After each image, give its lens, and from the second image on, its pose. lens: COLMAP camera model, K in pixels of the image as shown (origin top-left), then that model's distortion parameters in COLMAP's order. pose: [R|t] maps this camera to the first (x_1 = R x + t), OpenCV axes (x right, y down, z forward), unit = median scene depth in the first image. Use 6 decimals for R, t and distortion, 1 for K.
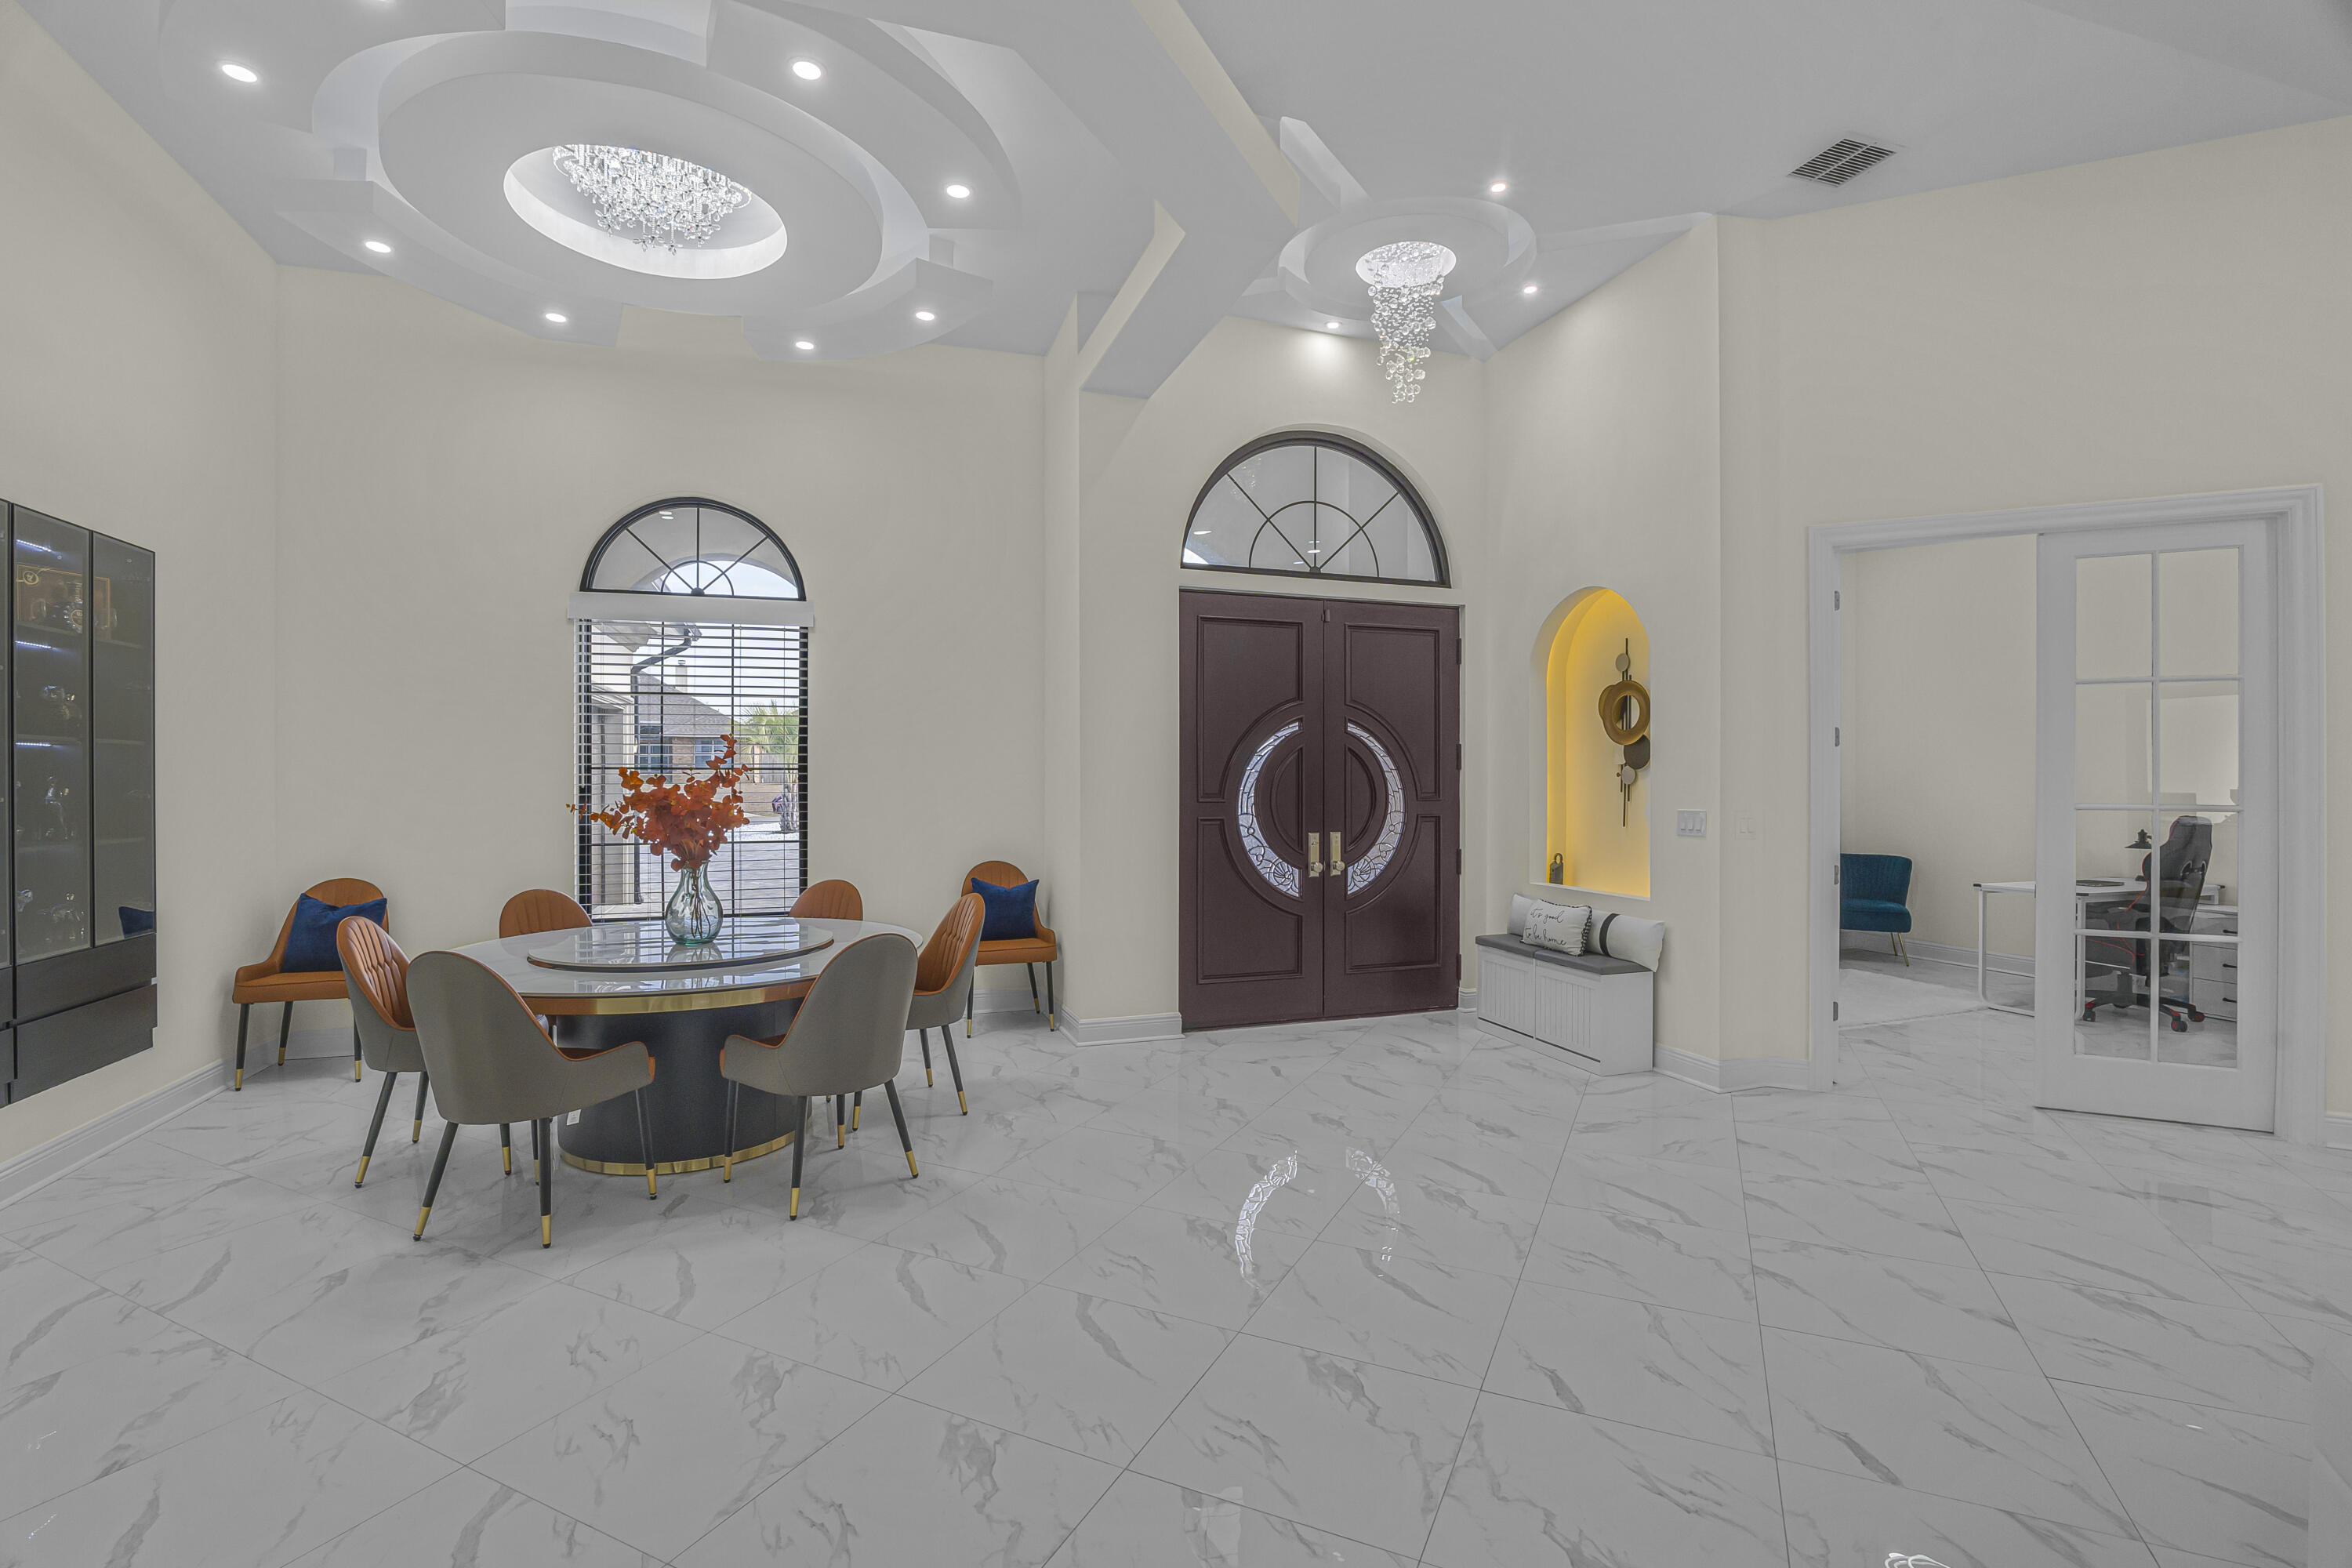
lens RADIAL K [[1089.4, 0, 1176.0], [0, 1089.4, 784.0], [0, 0, 1]] dist [-0.015460, -0.000107]
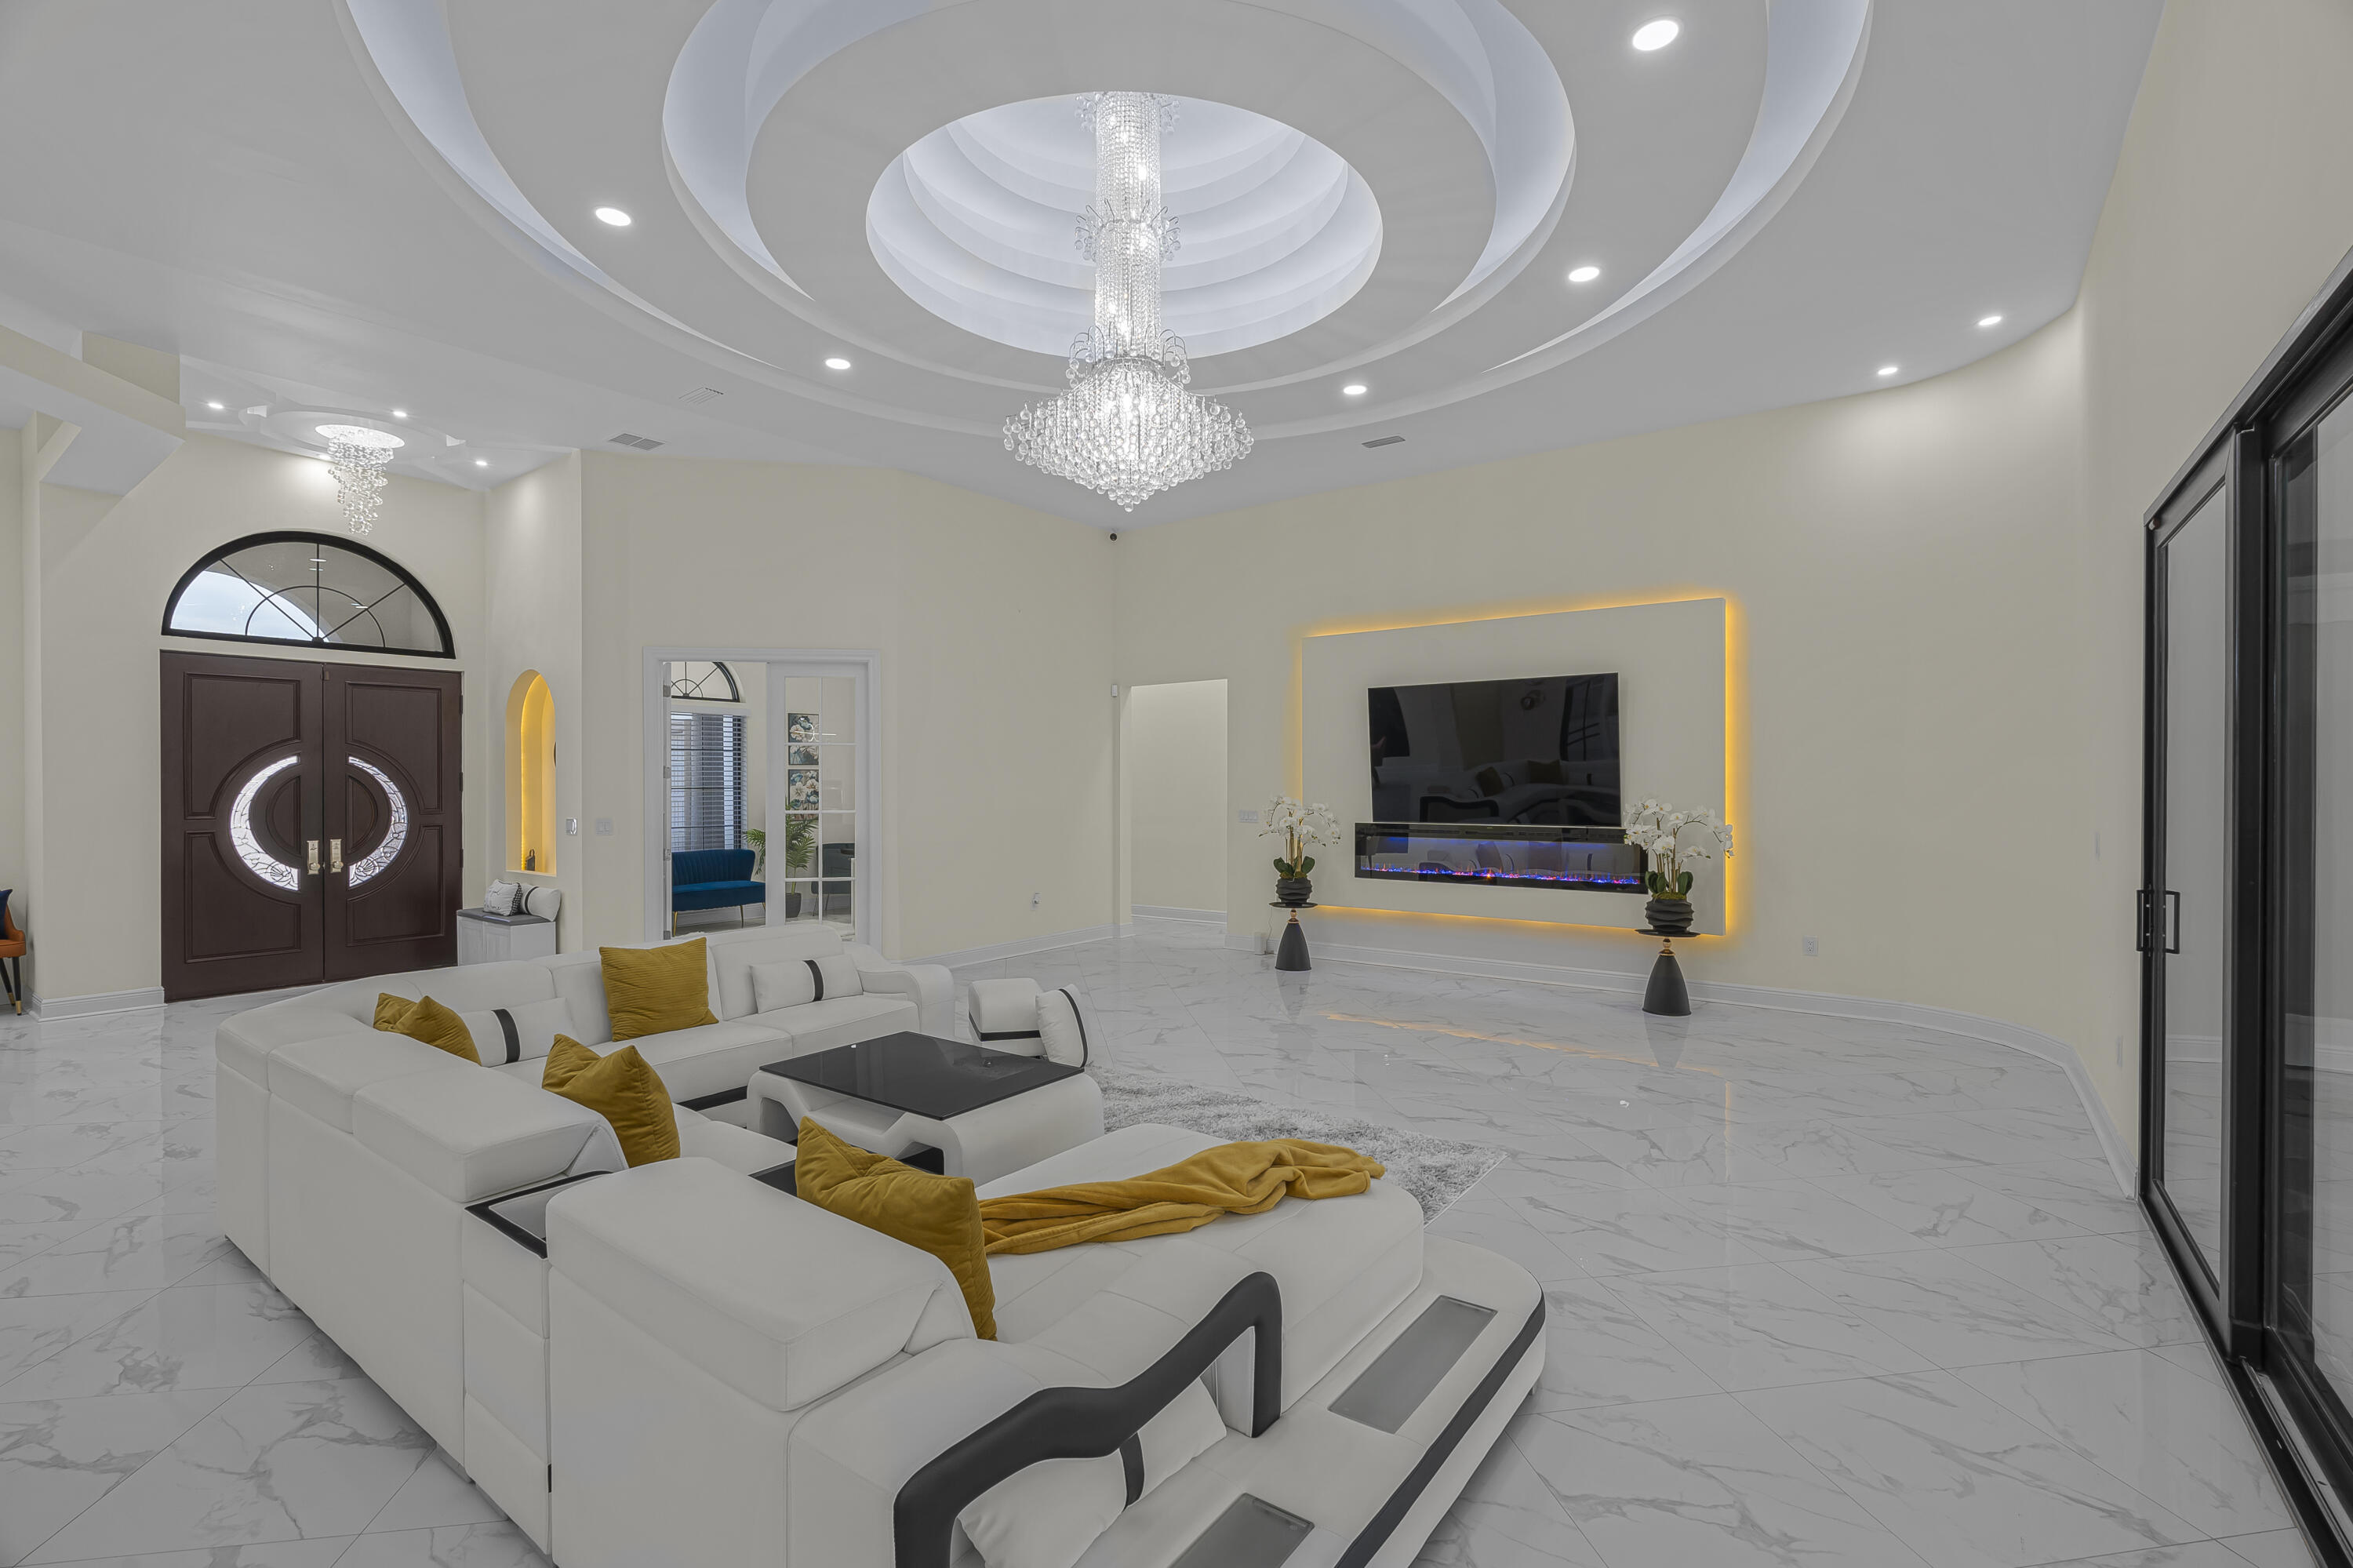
lens RADIAL K [[1041.0, 0, 1176.5], [0, 1041.0, 784.0], [0, 0, 1]] dist [0.001392, 0.000276]
pose [[0.826314, -0.002068, 0.563206, 0.279092], [0.006393, 0.999963, -0.005709, -0.009293], [-0.563174, 0.008318, 0.826297, -0.623791]]
